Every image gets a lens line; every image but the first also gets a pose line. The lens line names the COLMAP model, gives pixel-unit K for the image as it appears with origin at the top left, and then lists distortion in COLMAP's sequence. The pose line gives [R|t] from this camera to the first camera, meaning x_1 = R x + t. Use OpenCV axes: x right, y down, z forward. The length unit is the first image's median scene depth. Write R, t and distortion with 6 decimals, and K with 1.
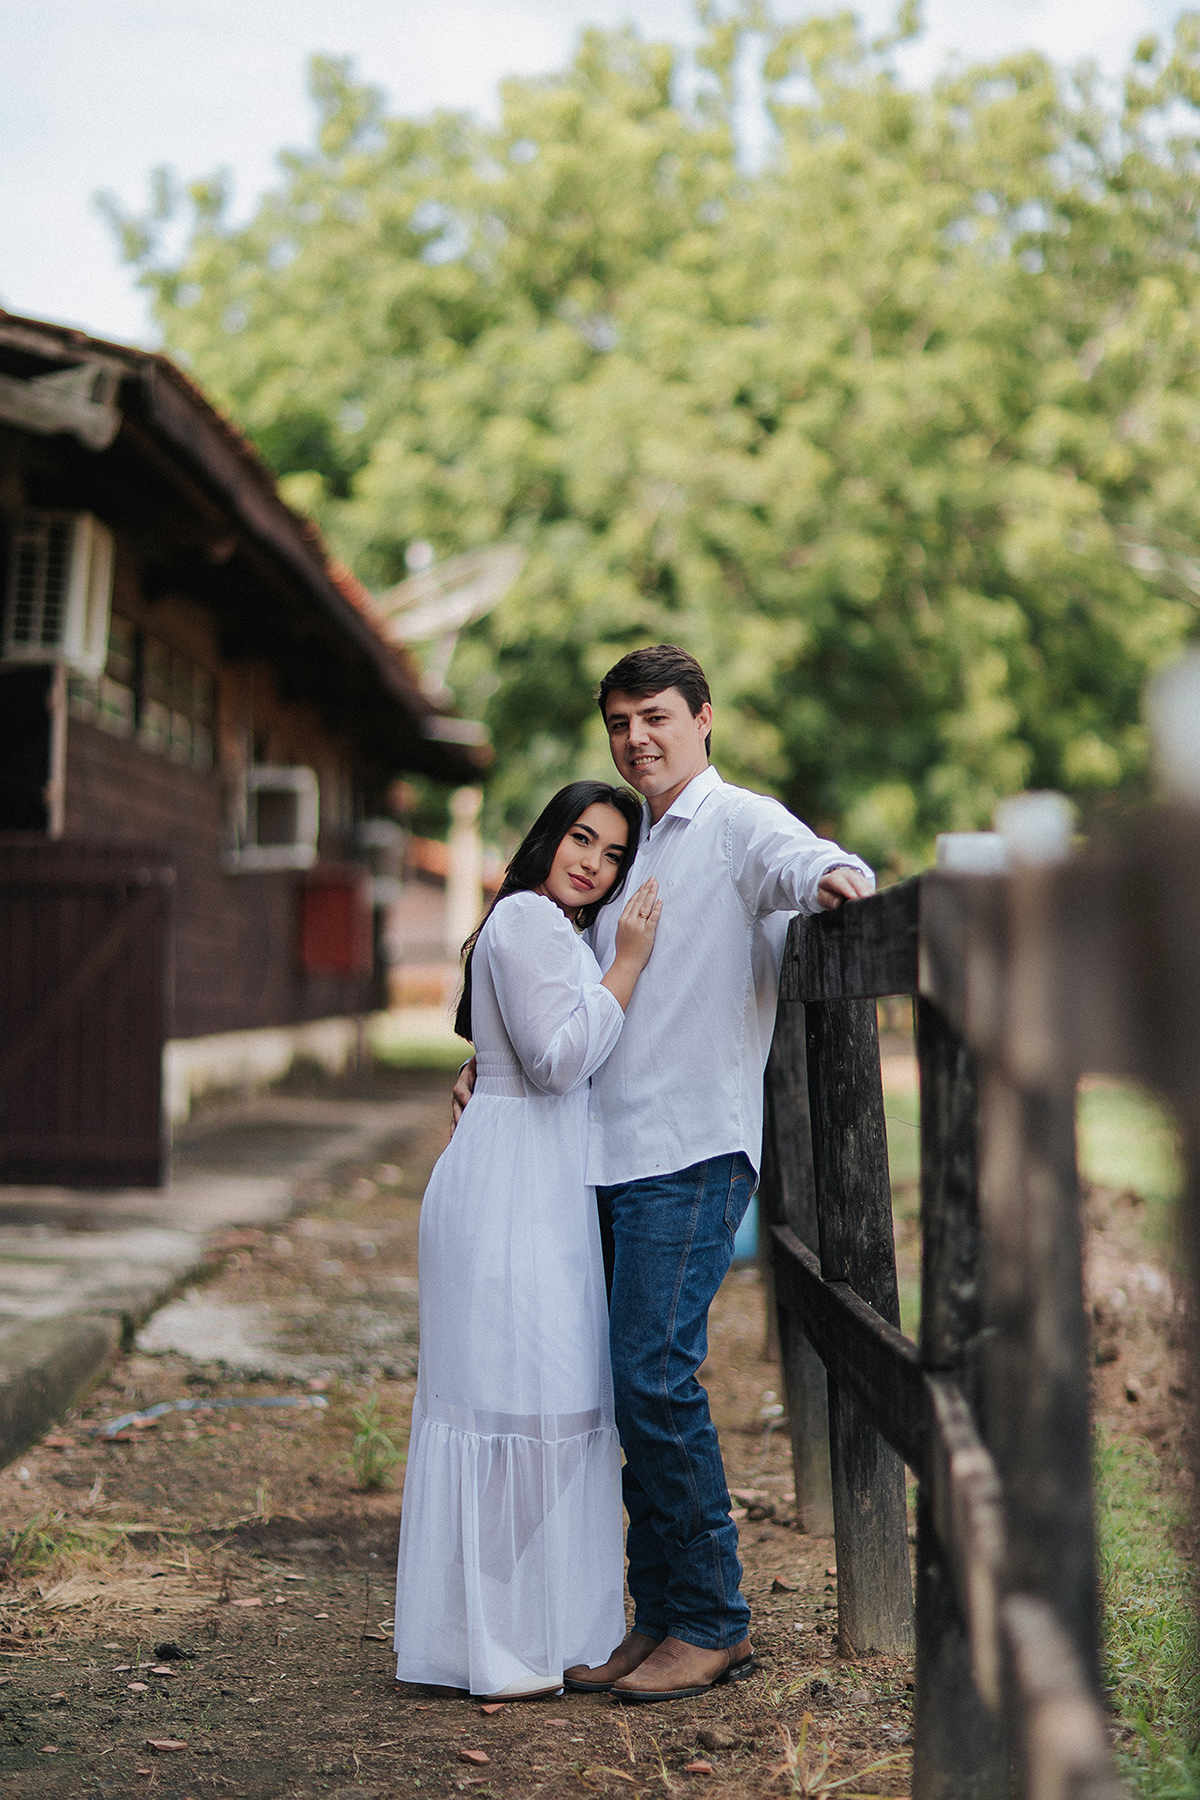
lens RADIAL K [[4290.0, 0, 604.6], [0, 4290.0, 959.5], [0, 0, 1]] dist [0.029165, 0.196464]
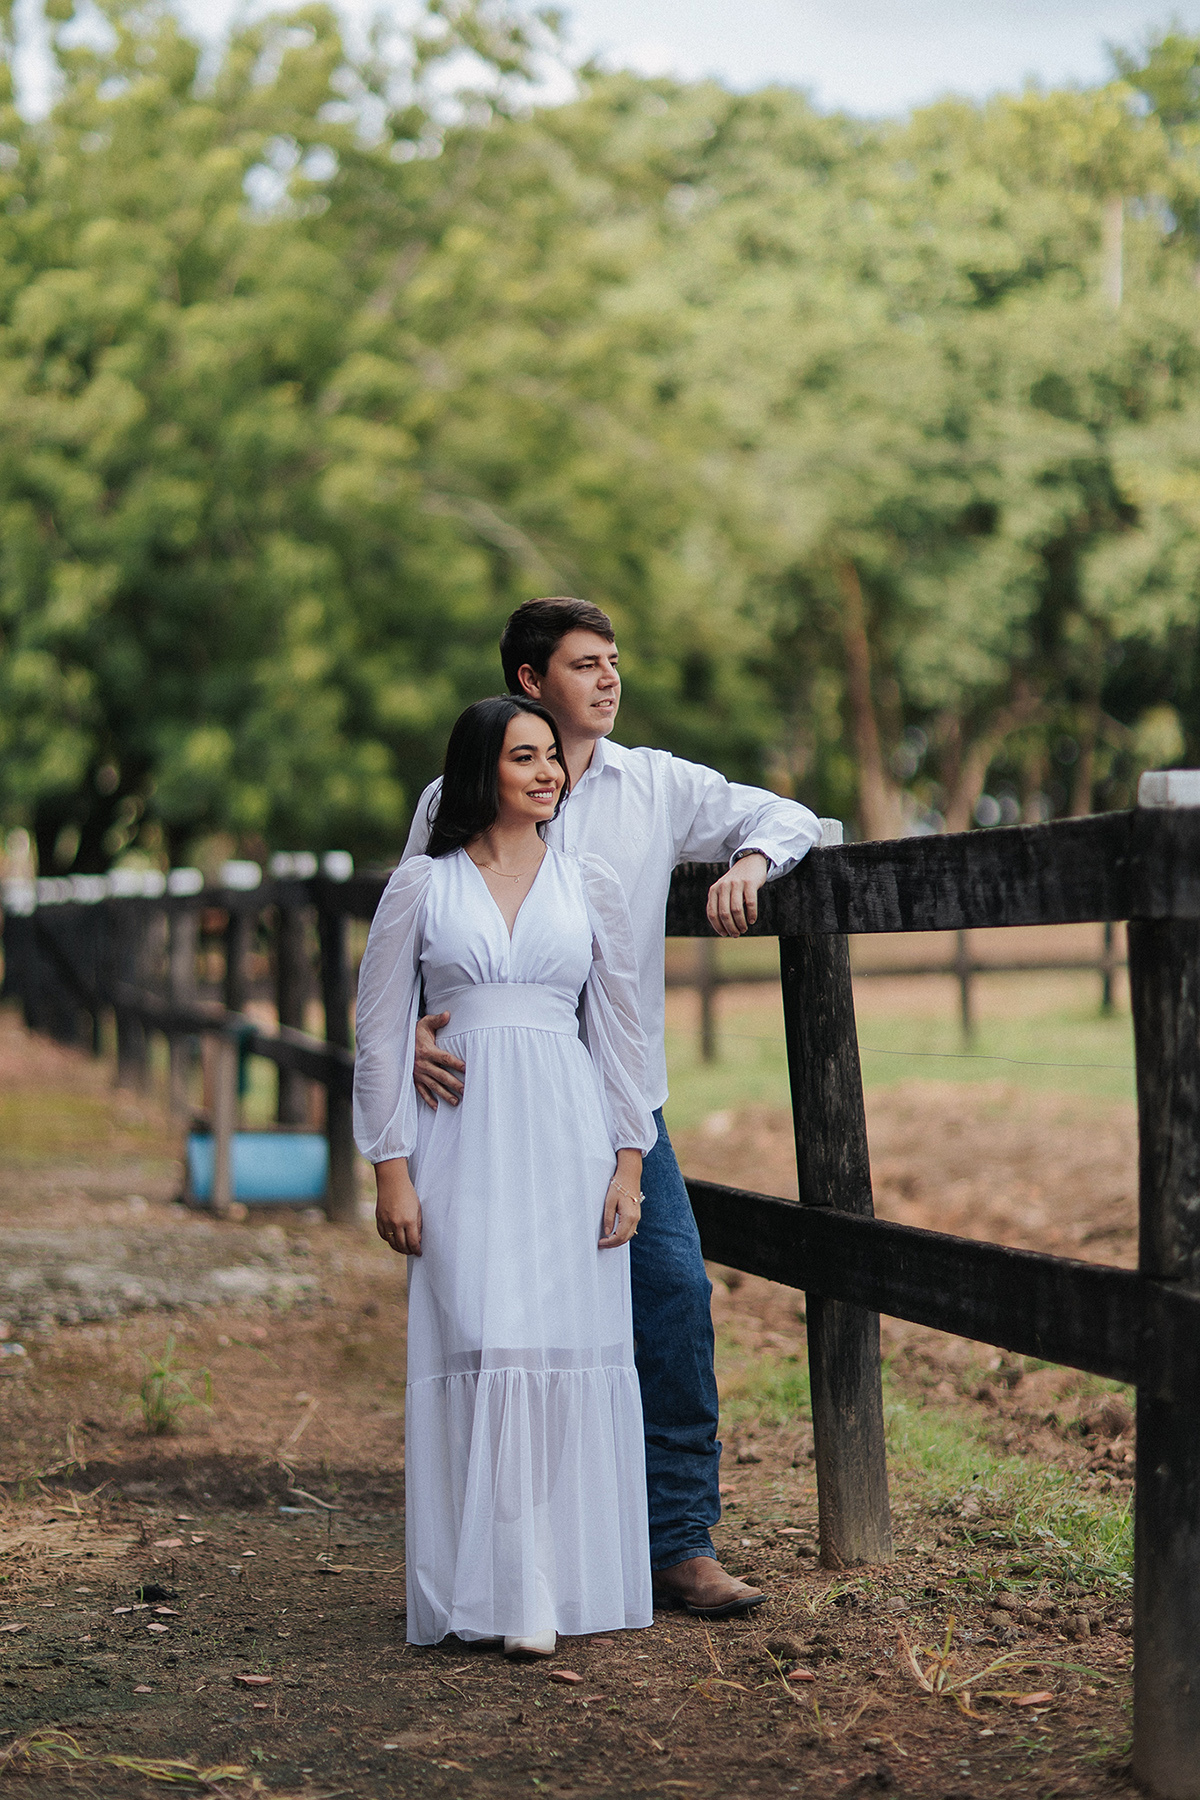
lens RADIAL K [[4300.0, 0, 600.0], [0, 4300.0, 900.0], [0, 0, 1]] dist [0.017829, 0.172515]
pose [[0.981335, -0.012756, 0.191885, -0.116347], [0.012901, 0.999917, 0.000496, 0.000026], [-0.191875, 0.001989, 0.981417, -0.004859]]
